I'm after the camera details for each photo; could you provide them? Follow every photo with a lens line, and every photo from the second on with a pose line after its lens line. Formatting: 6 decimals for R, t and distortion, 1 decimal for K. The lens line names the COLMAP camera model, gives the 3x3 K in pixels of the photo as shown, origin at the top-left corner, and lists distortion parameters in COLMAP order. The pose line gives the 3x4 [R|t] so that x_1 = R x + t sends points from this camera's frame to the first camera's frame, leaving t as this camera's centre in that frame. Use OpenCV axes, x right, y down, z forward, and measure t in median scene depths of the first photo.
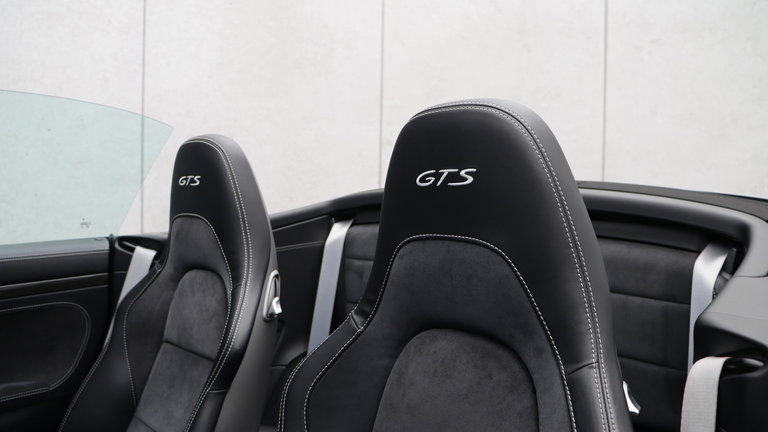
lens RADIAL K [[640.4, 0, 385.0], [0, 640.4, 211.5], [0, 0, 1]] dist [-0.164067, 0.121807]
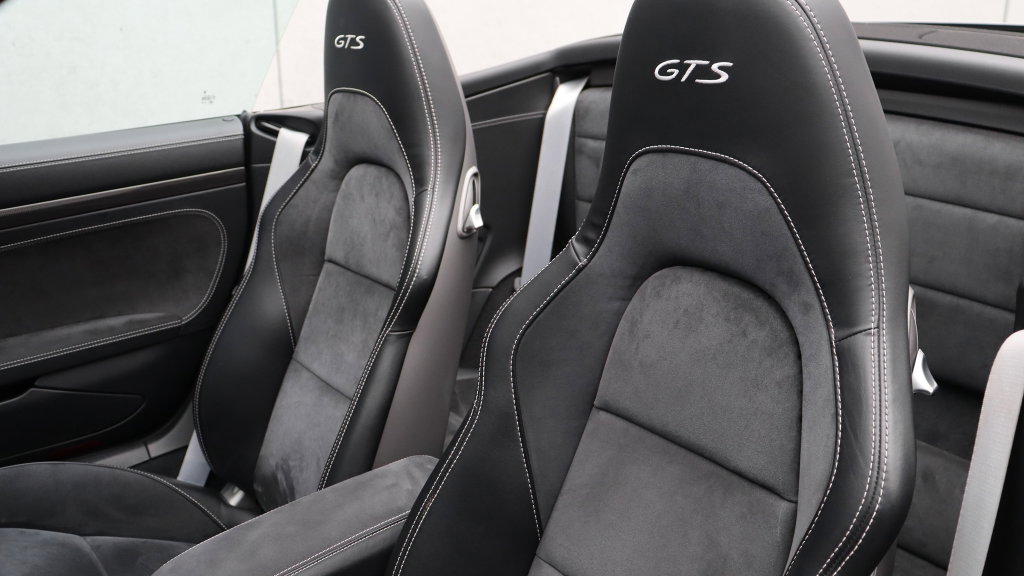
lens RADIAL K [[989.2, 0, 509.9], [0, 989.2, 294.4], [0, 0, 1]] dist [-0.093252, 0.000000]
pose [[0.989888, 0.017230, -0.140803, 0.030238], [0.020790, 0.964256, 0.264155, -0.065510], [0.140321, -0.264411, 0.954147, -0.106722]]
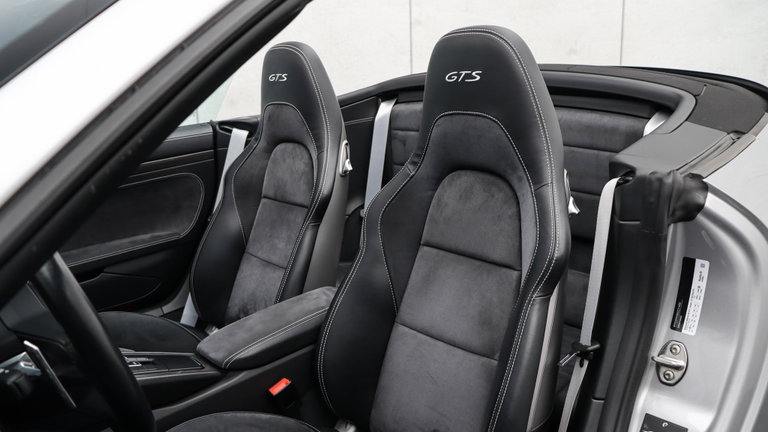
lens RADIAL K [[640.4, 0, 383.1], [0, 640.4, 222.7], [0, 0, 1]] dist [-0.164067, 0.121807]
pose [[0.998040, -0.030678, -0.054547, -0.020499], [0.041596, 0.976400, 0.211929, -0.024067], [0.046758, -0.213782, 0.975762, -0.405312]]
